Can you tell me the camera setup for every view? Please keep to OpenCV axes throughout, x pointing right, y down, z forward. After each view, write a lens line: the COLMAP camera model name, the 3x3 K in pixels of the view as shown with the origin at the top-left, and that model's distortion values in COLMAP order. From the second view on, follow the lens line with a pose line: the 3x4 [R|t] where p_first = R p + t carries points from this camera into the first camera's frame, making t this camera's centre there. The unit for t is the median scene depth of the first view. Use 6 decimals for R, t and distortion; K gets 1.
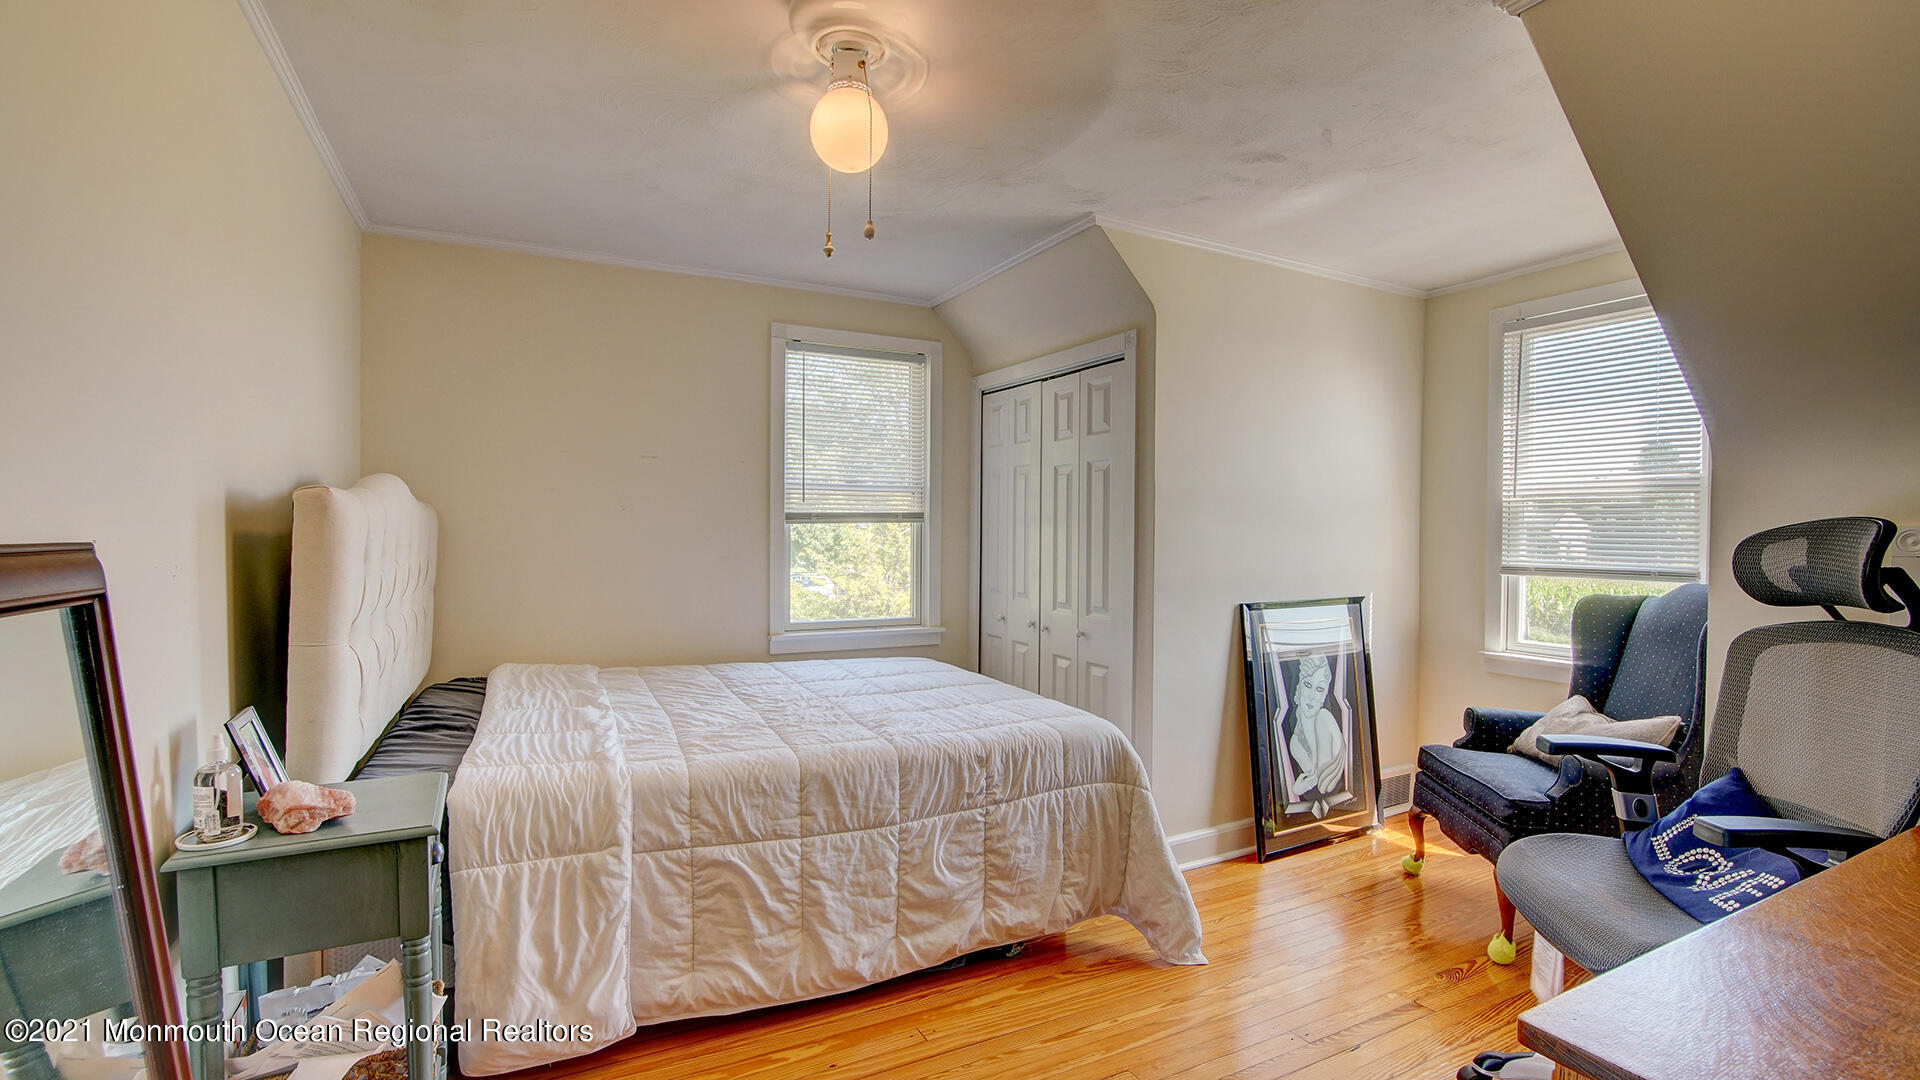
lens RADIAL K [[862.7, 0, 964.1], [0, 862.7, 540.9], [0, 0, 1]] dist [-0.039687, 0.008891]
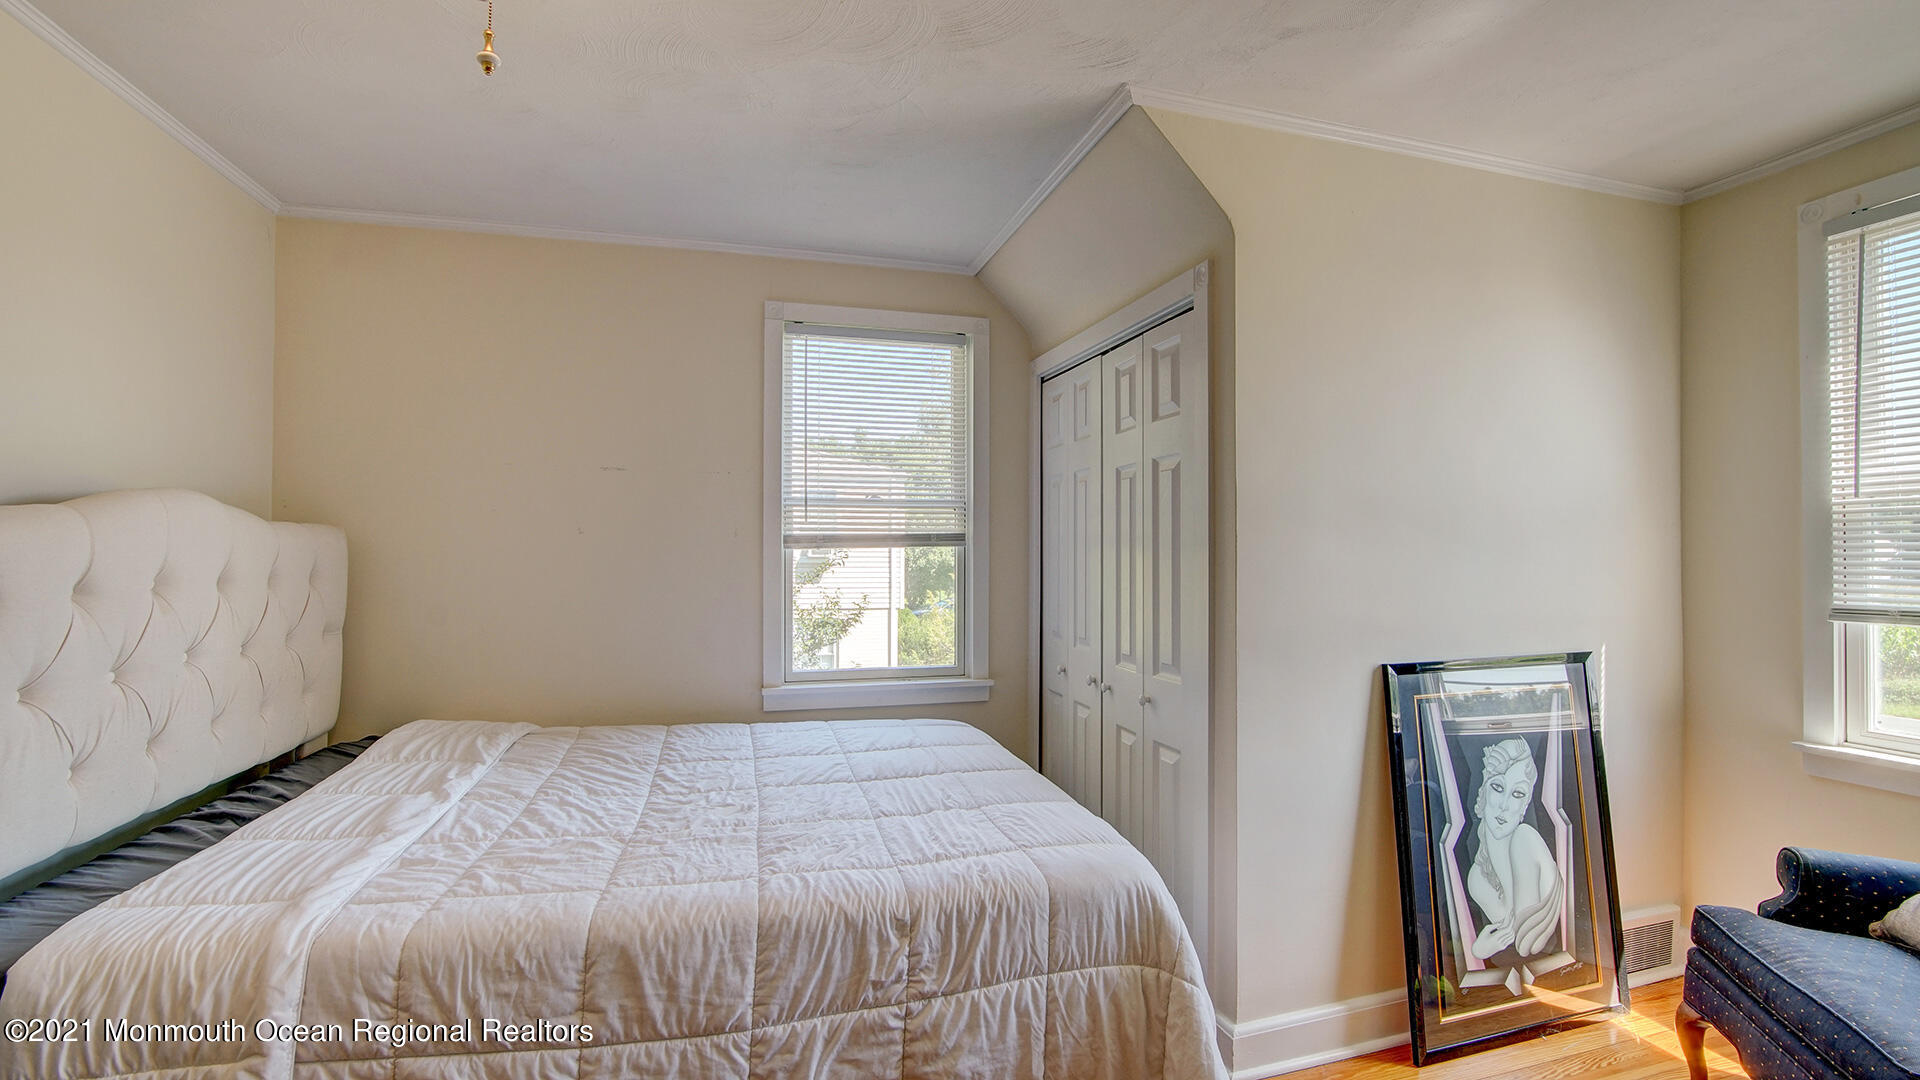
lens RADIAL K [[862.7, 0, 959.5], [0, 862.7, 542.5], [0, 0, 1]] dist [-0.039687, 0.008891]
pose [[0.979012, -0.008368, -0.203632, 0.134595], [0.002987, 0.999639, -0.026714, -0.004227], [0.203782, 0.025545, 0.978683, 0.280719]]
